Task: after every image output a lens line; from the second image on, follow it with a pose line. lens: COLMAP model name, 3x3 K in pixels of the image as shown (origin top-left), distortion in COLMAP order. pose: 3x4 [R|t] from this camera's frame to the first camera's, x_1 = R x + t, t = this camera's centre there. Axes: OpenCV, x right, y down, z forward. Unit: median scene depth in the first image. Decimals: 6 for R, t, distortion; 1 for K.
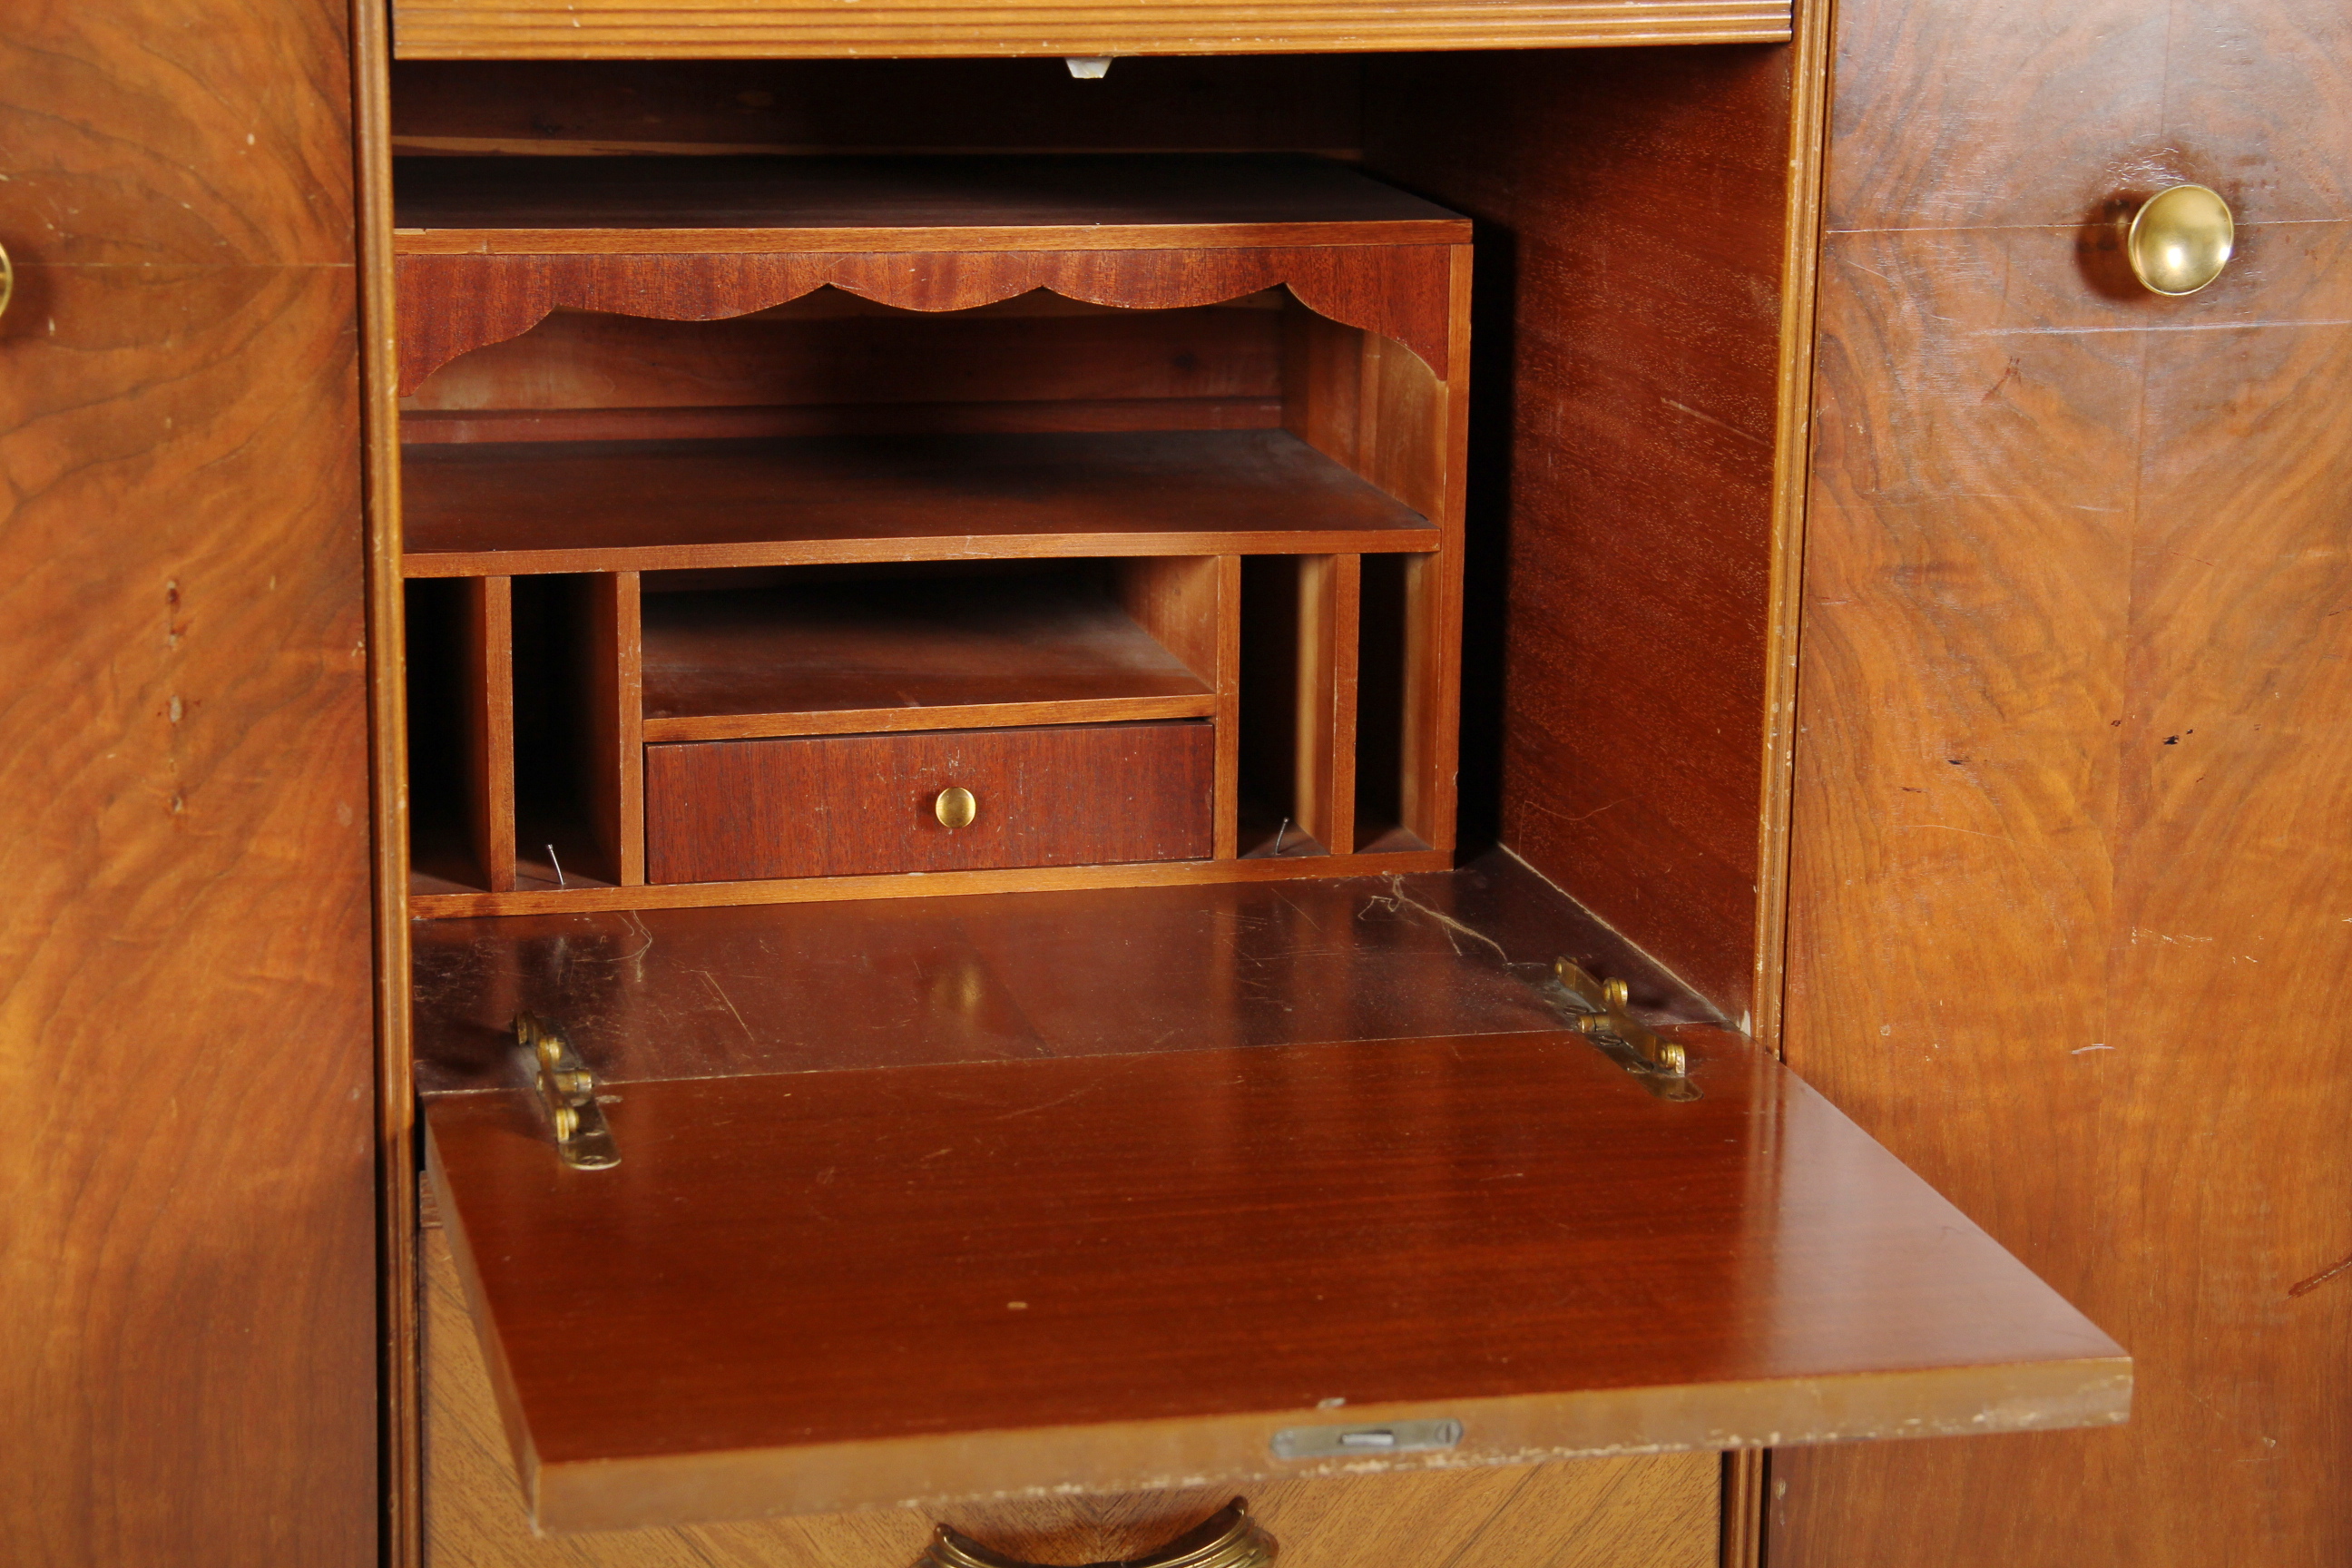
lens RADIAL K [[5129.5, 0, 1187.5], [0, 5129.5, 787.5], [0, 0, 1]] dist [0.321040, 0.000000]
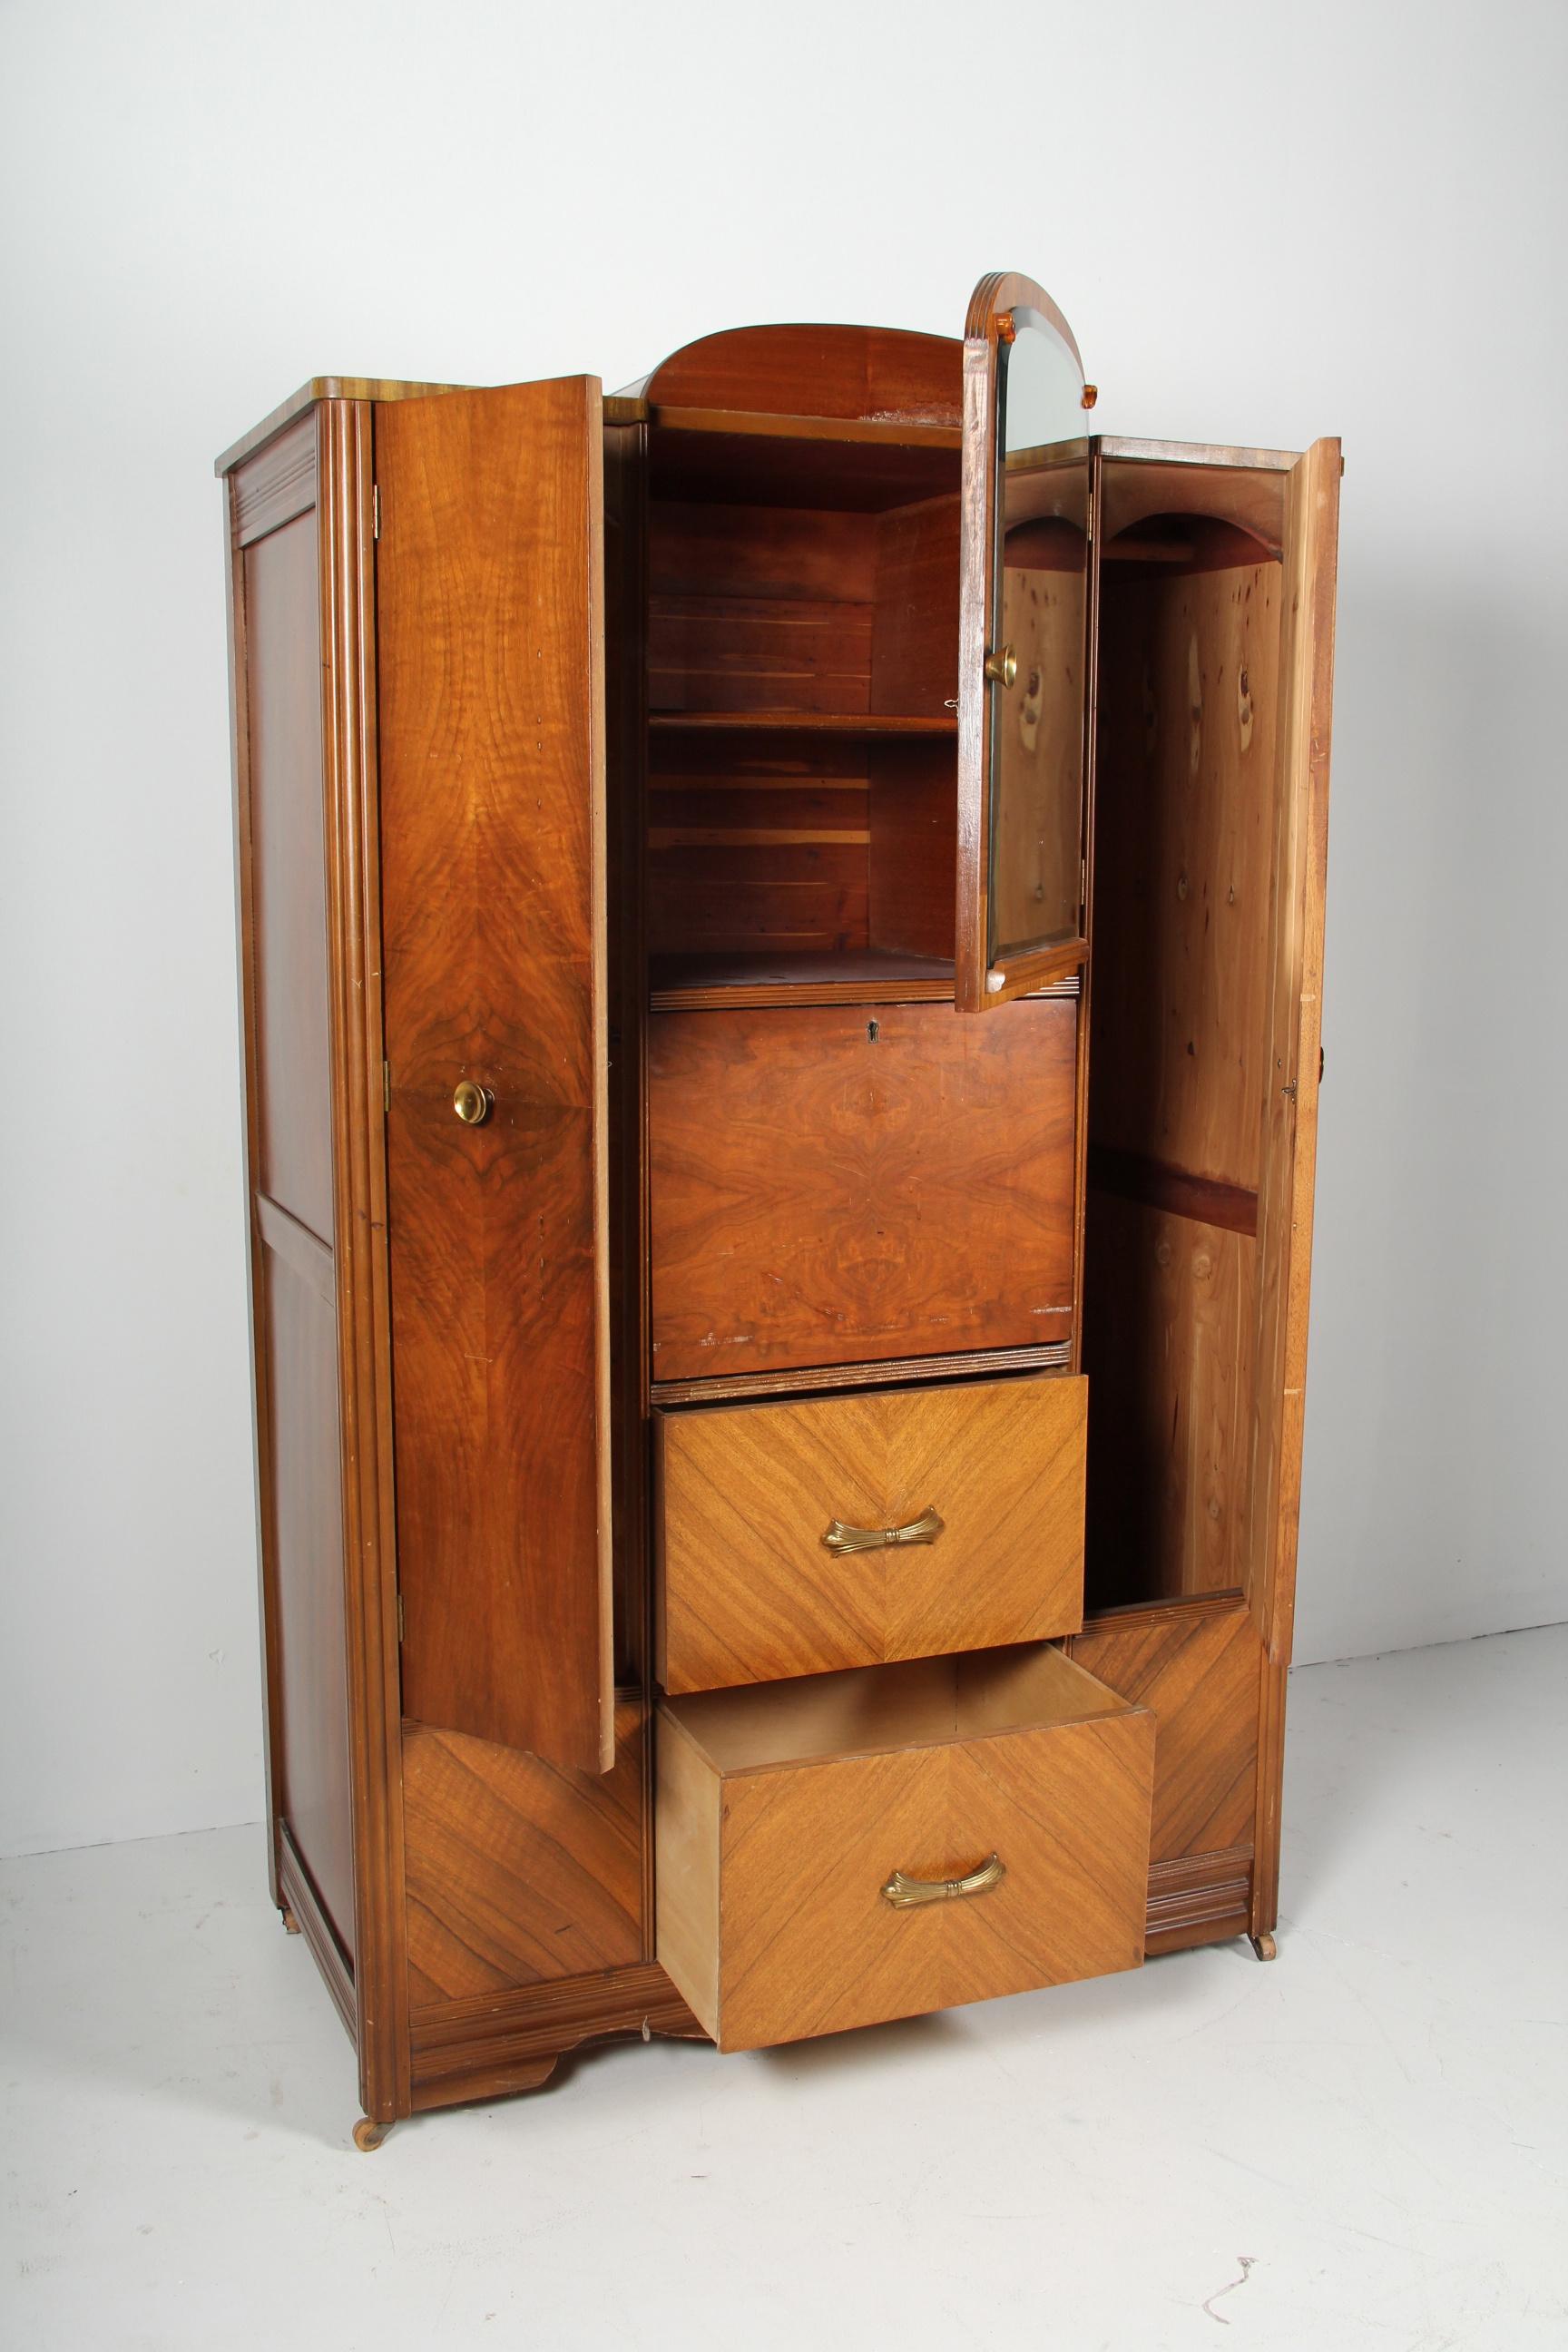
lens RADIAL K [[2313.7, 0, 777.0], [0, 2313.7, 1167.0], [0, 0, 1]] dist [-0.004890, 0.000000]
pose [[0.999698, -0.020366, -0.013763, -0.050707], [0.018836, 0.994467, -0.103350, 0.064078], [0.015791, 0.103060, 0.994550, -0.233500]]
